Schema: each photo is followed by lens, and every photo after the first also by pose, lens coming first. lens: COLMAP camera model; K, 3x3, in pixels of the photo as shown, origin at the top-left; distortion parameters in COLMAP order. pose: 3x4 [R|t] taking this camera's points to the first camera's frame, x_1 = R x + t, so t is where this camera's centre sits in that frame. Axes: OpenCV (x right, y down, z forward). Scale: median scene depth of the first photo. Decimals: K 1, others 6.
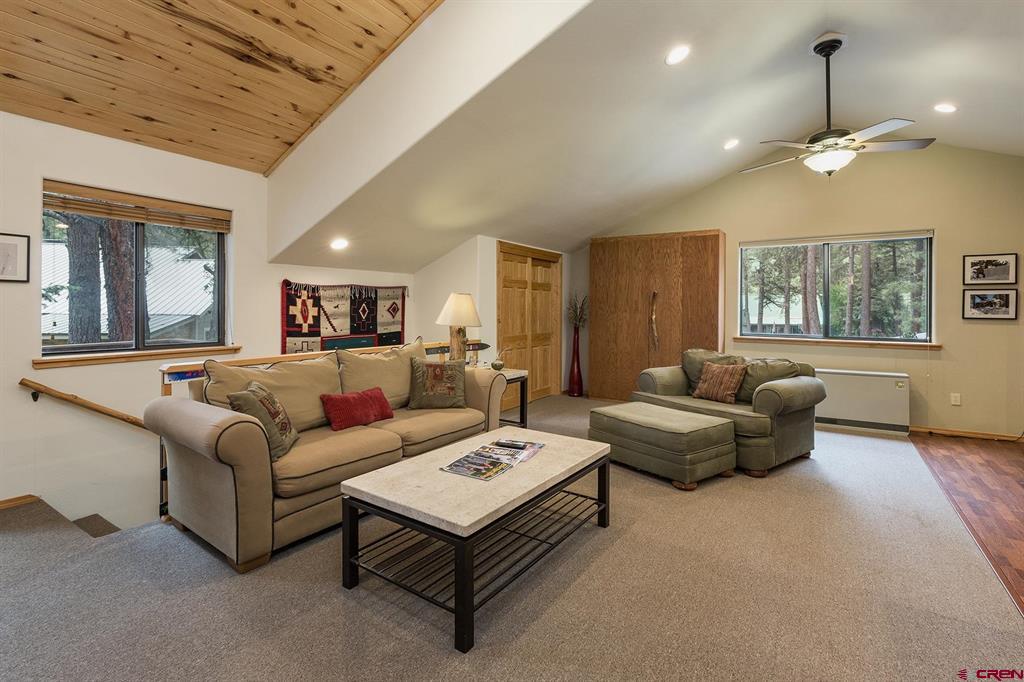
lens RADIAL K [[495.1, 0, 489.0], [0, 495.1, 311.6], [0, 0, 1]] dist [0.017857, -0.001022]
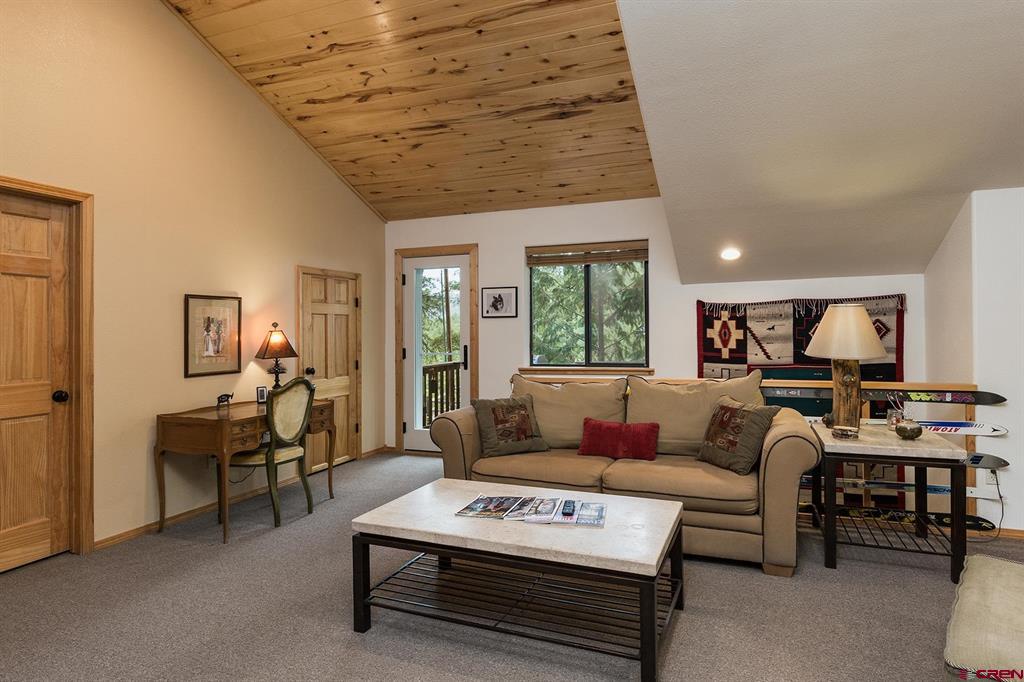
lens RADIAL K [[550.2, 0, 509.8], [0, 550.2, 332.0], [0, 0, 1]] dist [0.001649, 0.000390]
pose [[0.239820, -0.007561, -0.970788, 0.500573], [0.008156, 0.999950, -0.005773, -0.002190], [0.970783, -0.006533, 0.239869, 0.404713]]
